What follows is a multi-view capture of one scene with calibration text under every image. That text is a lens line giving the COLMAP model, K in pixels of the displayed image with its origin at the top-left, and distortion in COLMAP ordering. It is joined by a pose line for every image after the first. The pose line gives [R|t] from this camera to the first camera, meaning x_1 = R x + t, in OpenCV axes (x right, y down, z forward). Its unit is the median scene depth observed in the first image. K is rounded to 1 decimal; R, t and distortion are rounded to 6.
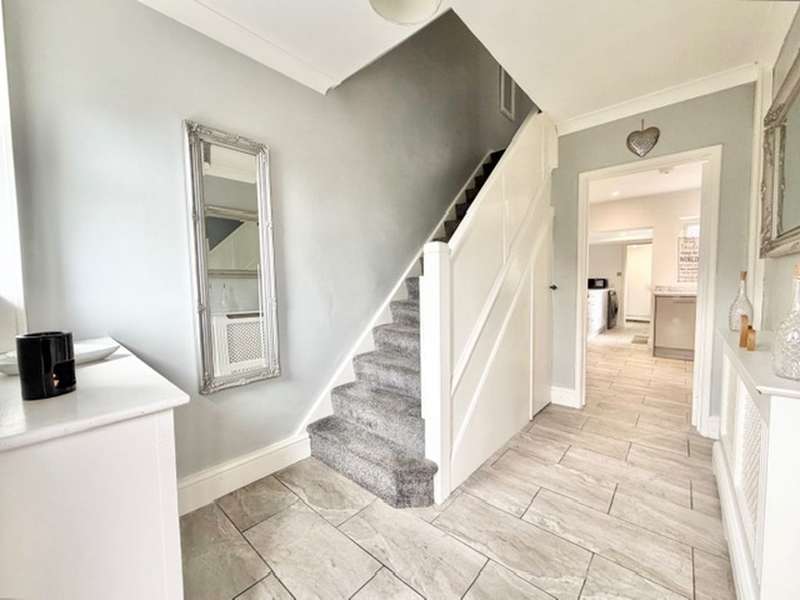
lens RADIAL K [[319.4, 0, 396.0], [0, 319.4, 300.2], [0, 0, 1]] dist [-0.002297, -0.000016]
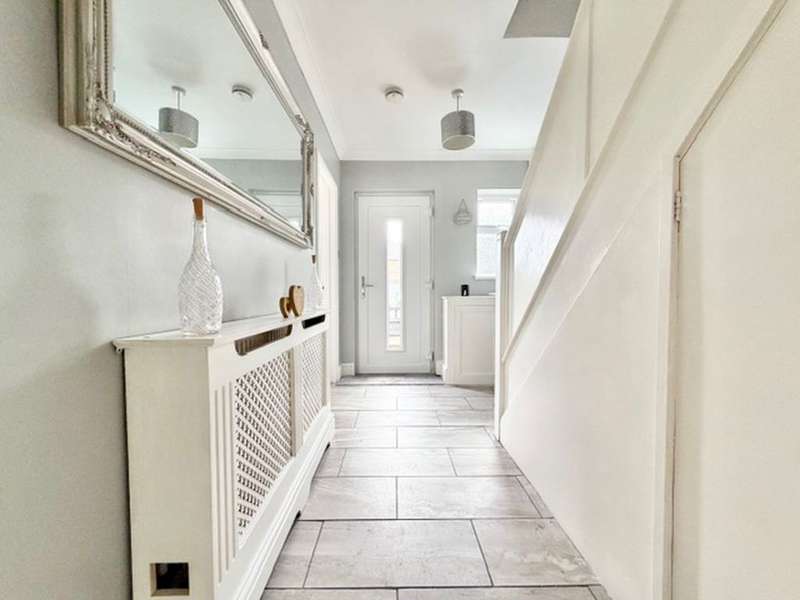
lens RADIAL K [[319.4, 0, 396.0], [0, 319.4, 300.2], [0, 0, 1]] dist [-0.002297, -0.000016]
pose [[-0.737143, 0.033317, -0.674915, 1.152912], [-0.022894, 0.996979, 0.074220, 0.016561], [0.675349, 0.070163, -0.734154, 1.476768]]
